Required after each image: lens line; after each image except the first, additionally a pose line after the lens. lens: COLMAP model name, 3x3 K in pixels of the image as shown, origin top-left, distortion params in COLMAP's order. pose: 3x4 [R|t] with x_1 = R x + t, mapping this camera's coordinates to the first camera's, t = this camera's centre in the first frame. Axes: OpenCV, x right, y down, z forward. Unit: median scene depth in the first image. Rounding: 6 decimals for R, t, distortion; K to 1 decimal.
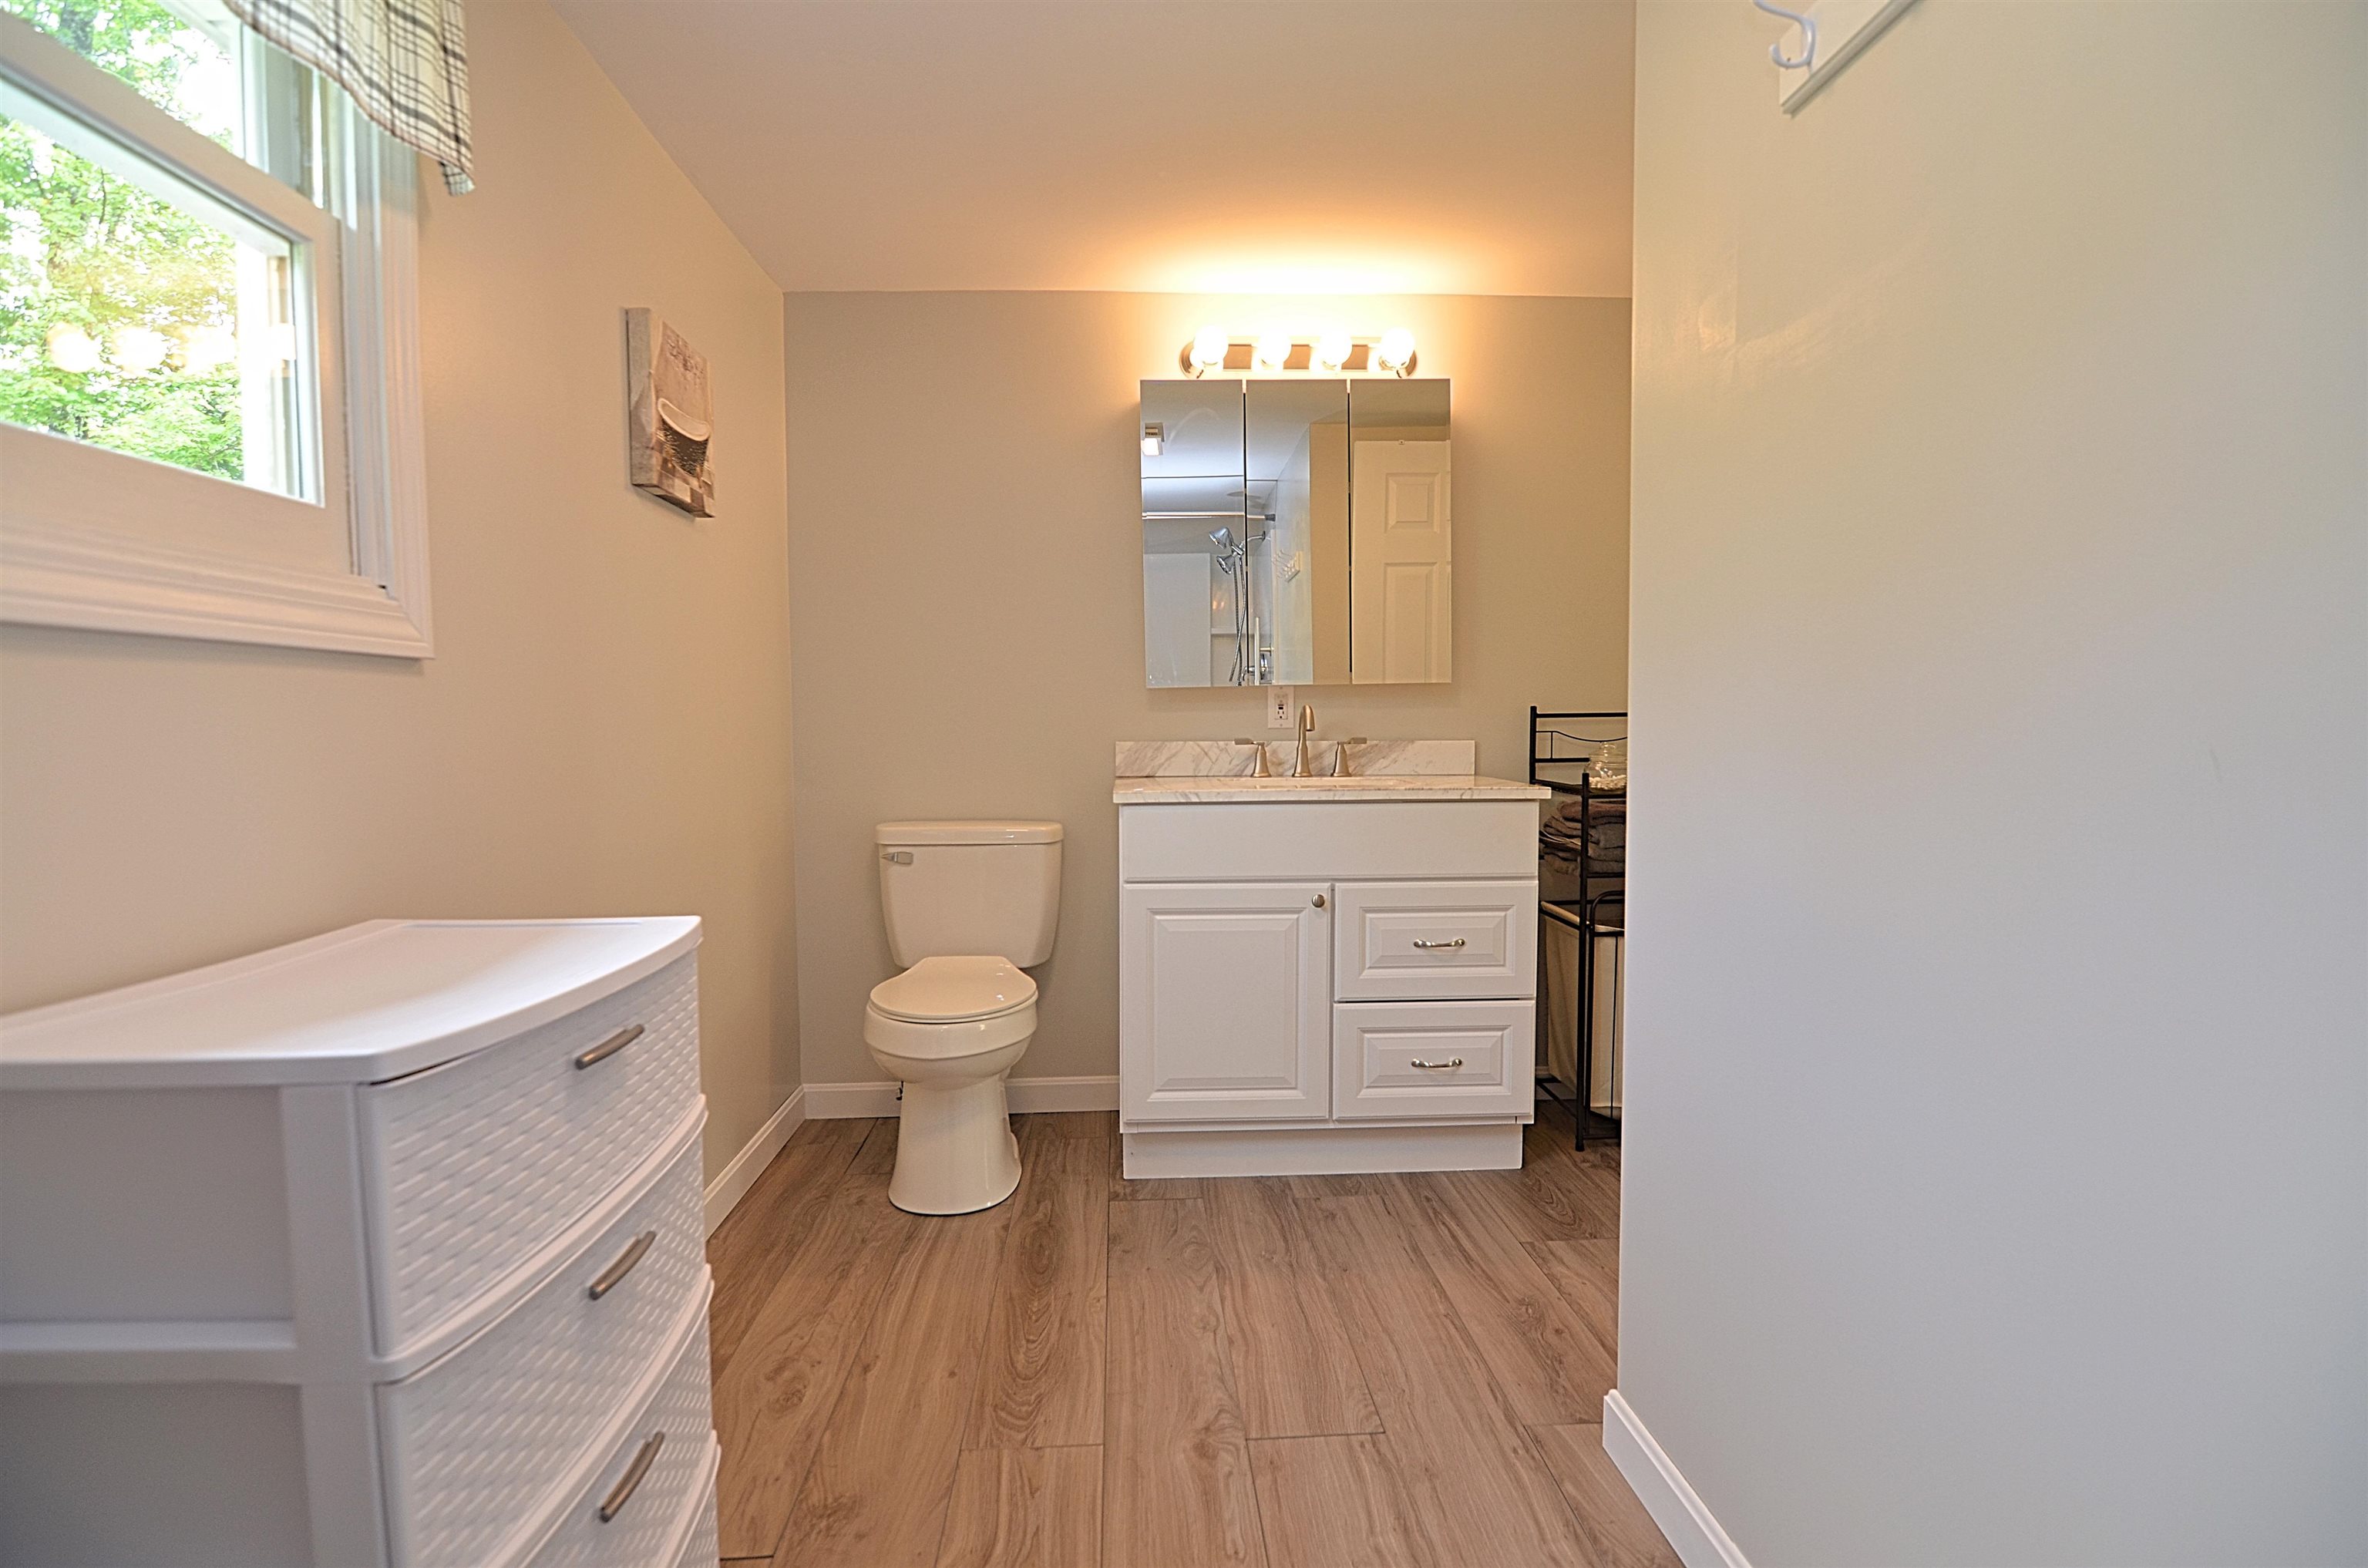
lens RADIAL K [[1139.6, 0, 1197.3], [0, 1139.6, 787.7], [0, 0, 1]] dist [-0.009180, -0.008434]
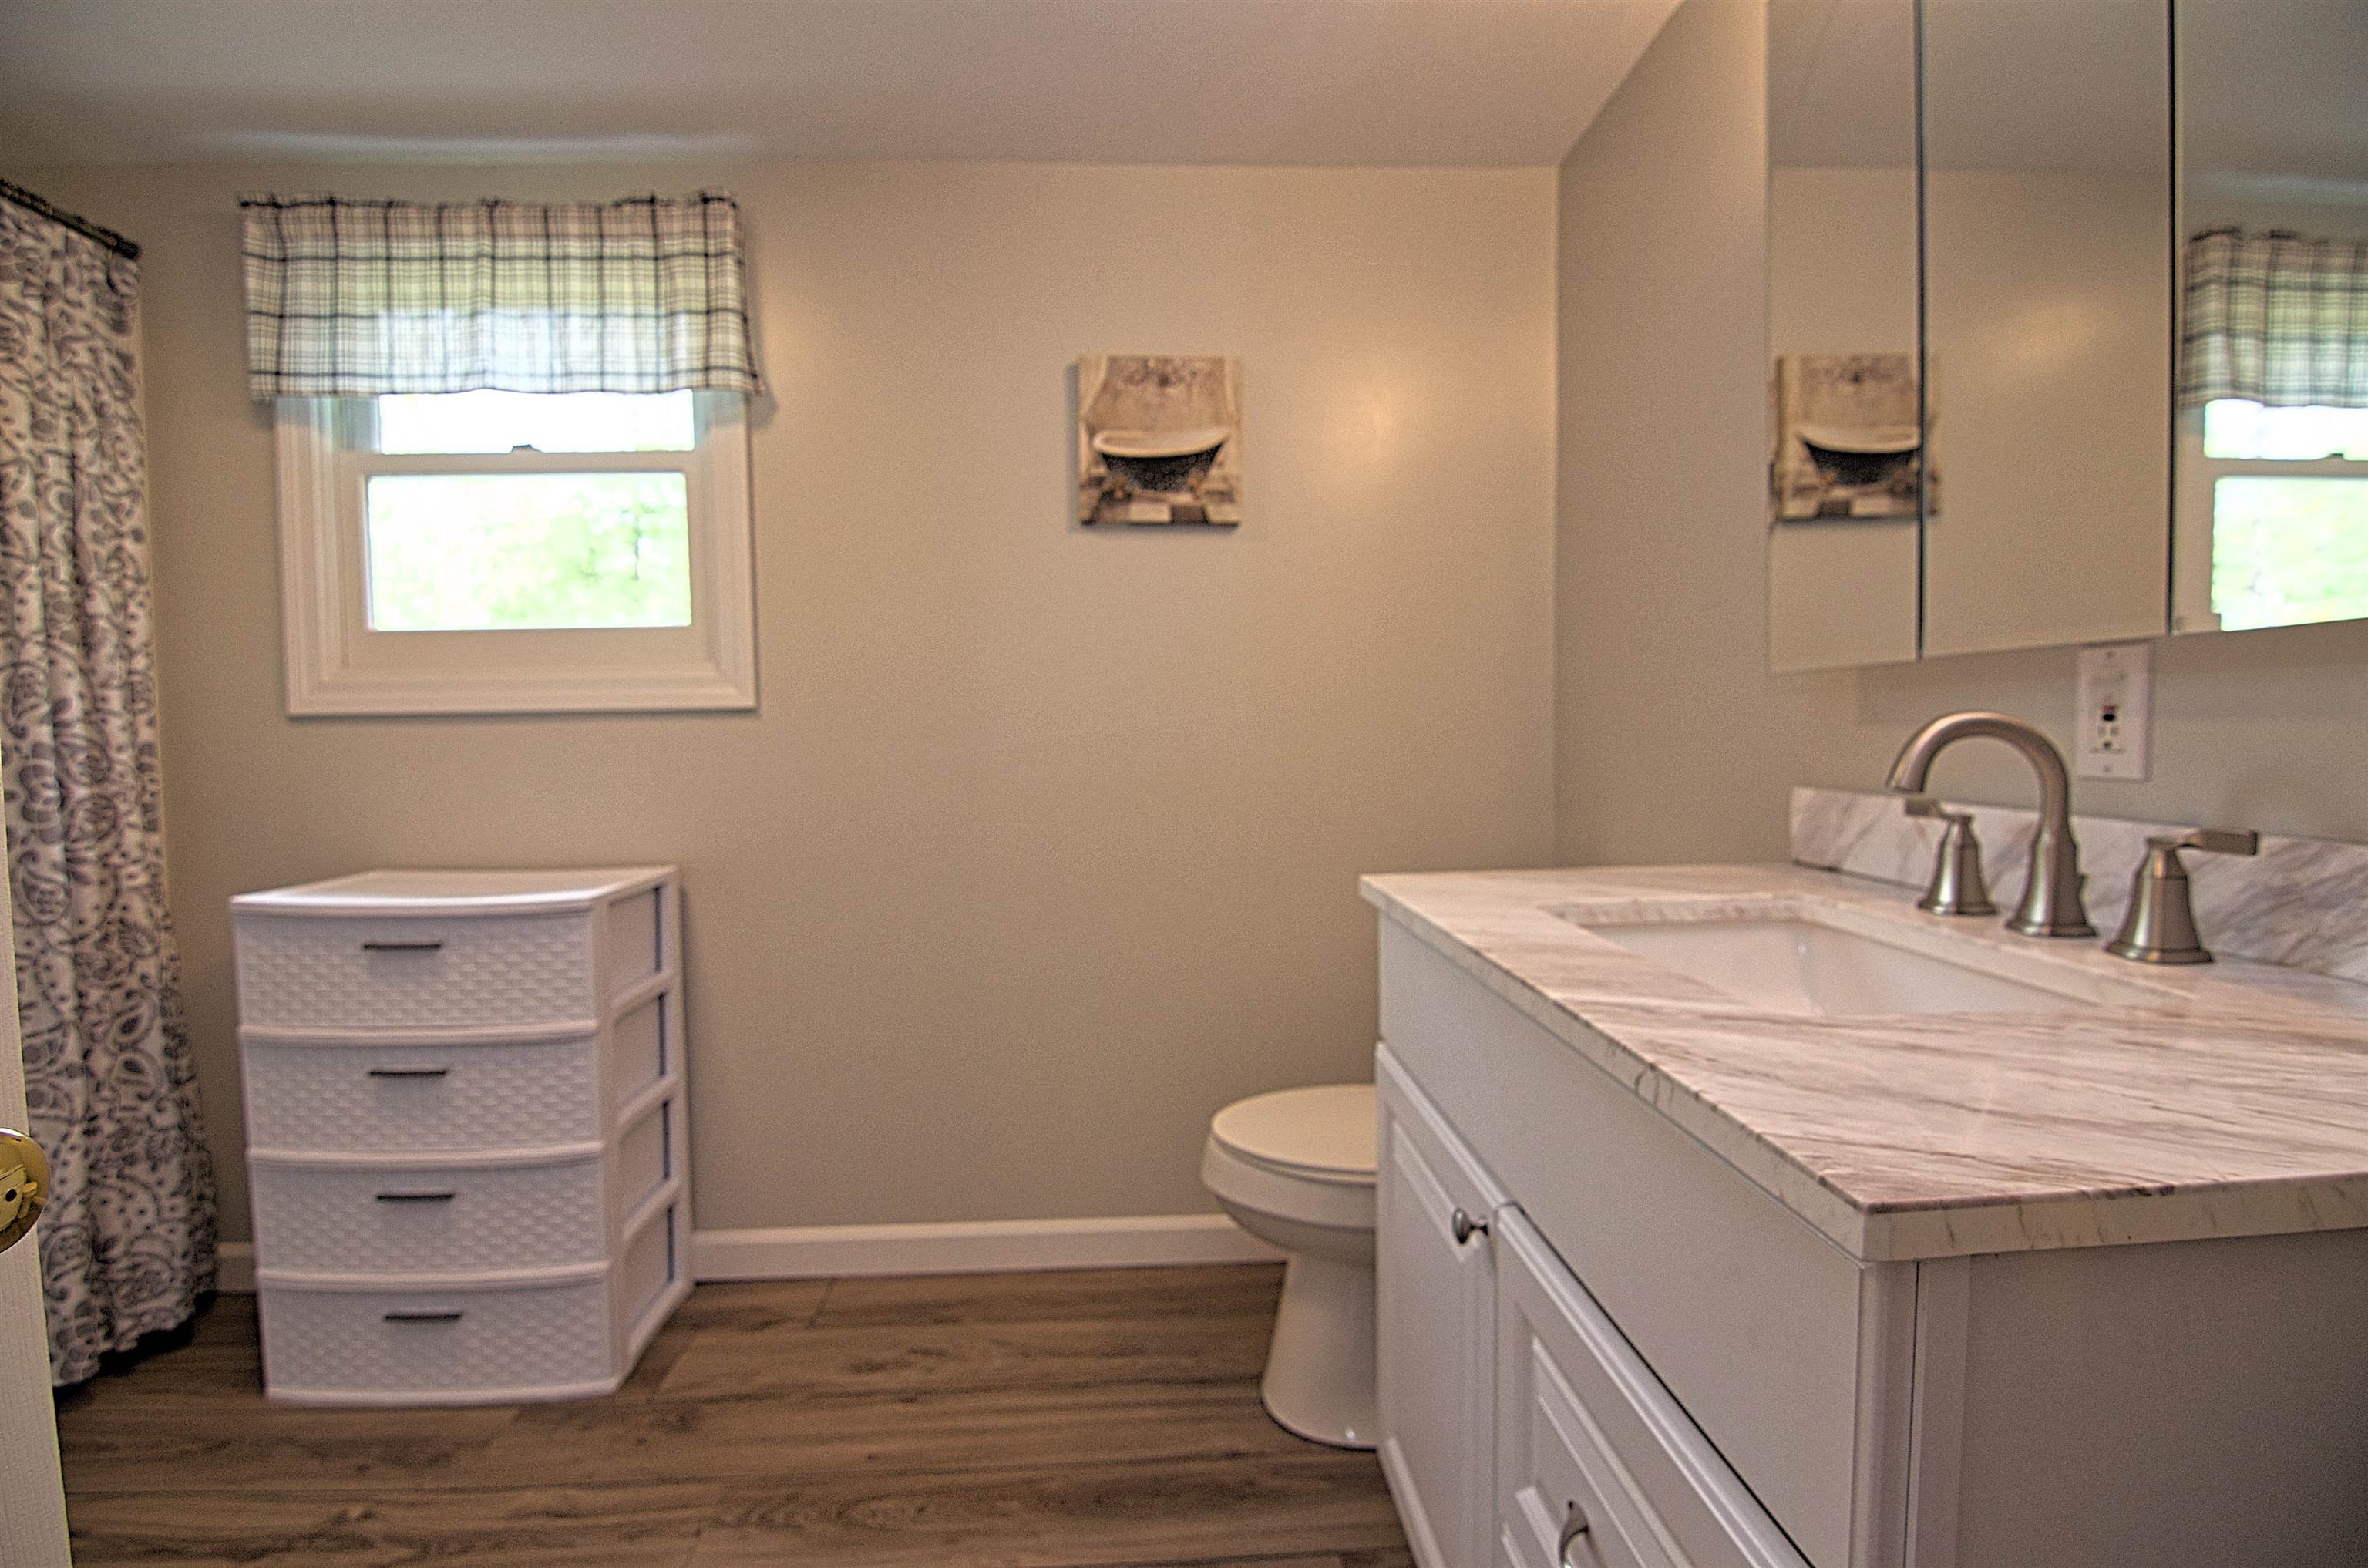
lens RADIAL K [[1139.6, 0, 1190.5], [0, 1139.6, 778.5], [0, 0, 1]] dist [-0.009180, -0.008434]
pose [[-0.006461, 0.054562, -0.998489, 0.797055], [-0.042890, 0.997576, 0.054790, -0.116176], [0.999059, 0.043179, -0.004106, 1.462005]]
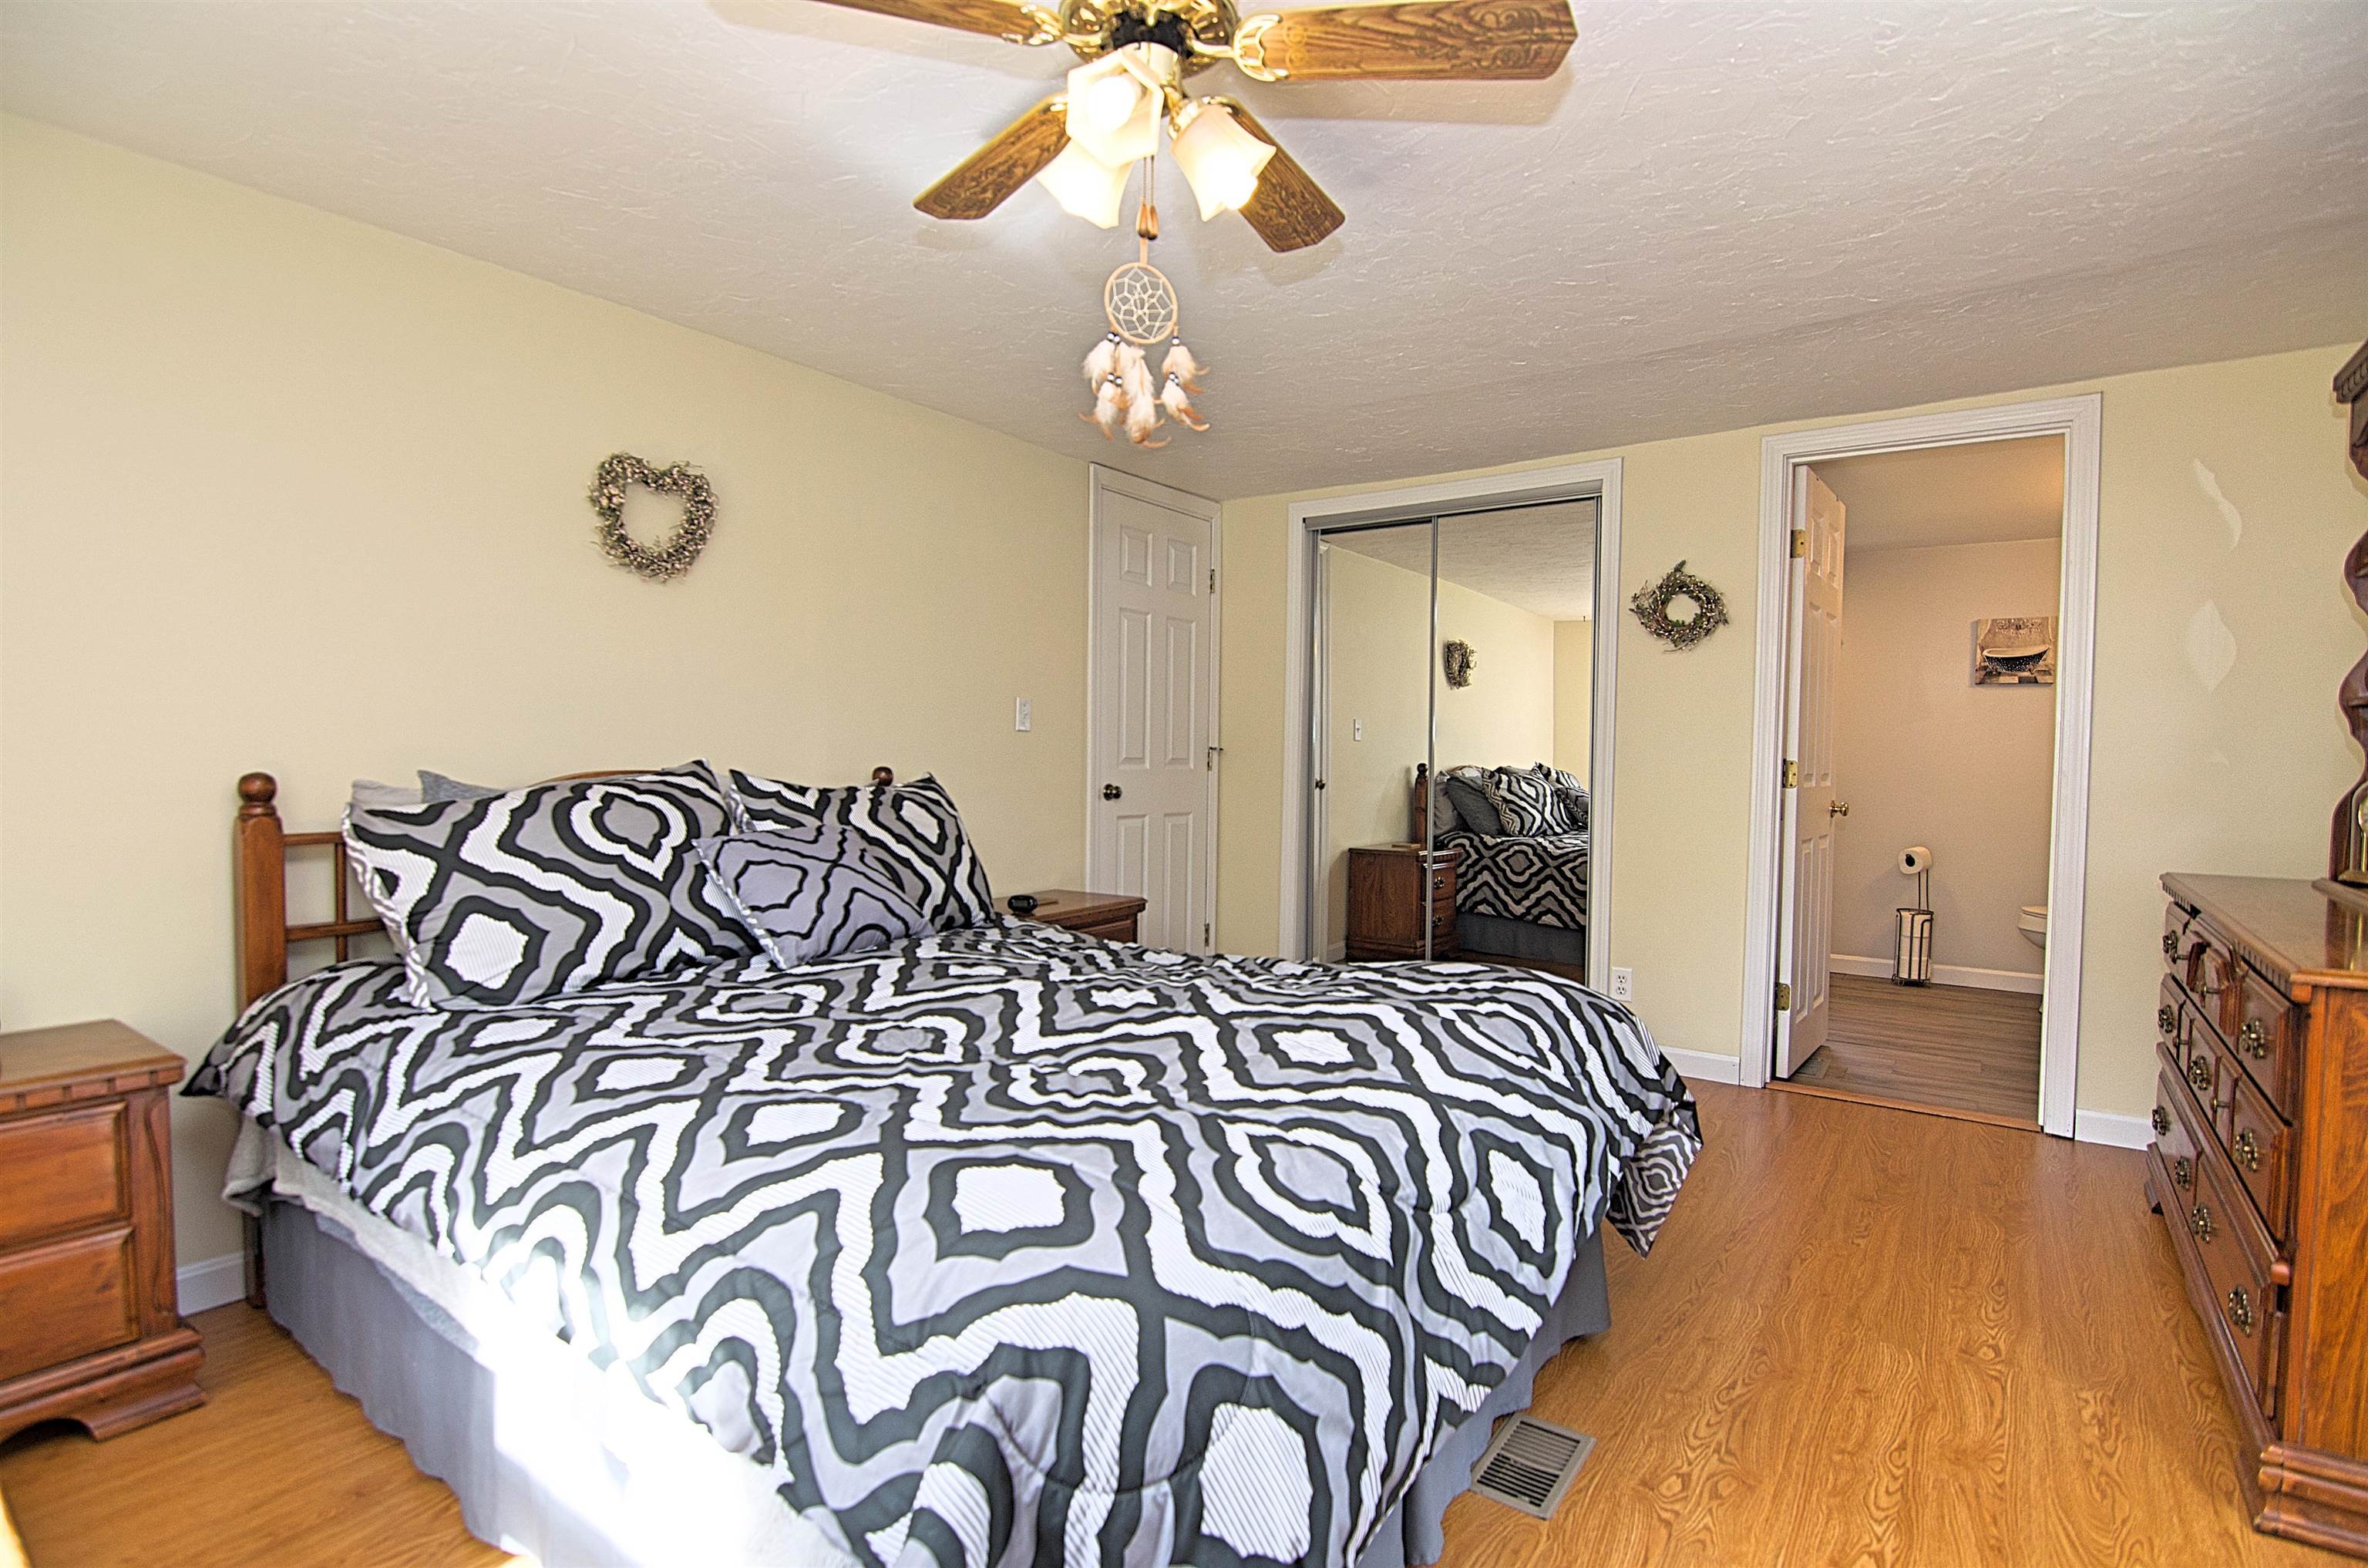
lens RADIAL K [[1139.6, 0, 1182.3], [0, 1139.6, 785.8], [0, 0, 1]] dist [-0.009180, -0.008434]
pose [[-0.643652, 0.023428, -0.764959, 3.717228], [-0.048603, 0.996262, 0.071407, -0.163439], [0.763773, 0.083141, -0.640108, 1.706564]]
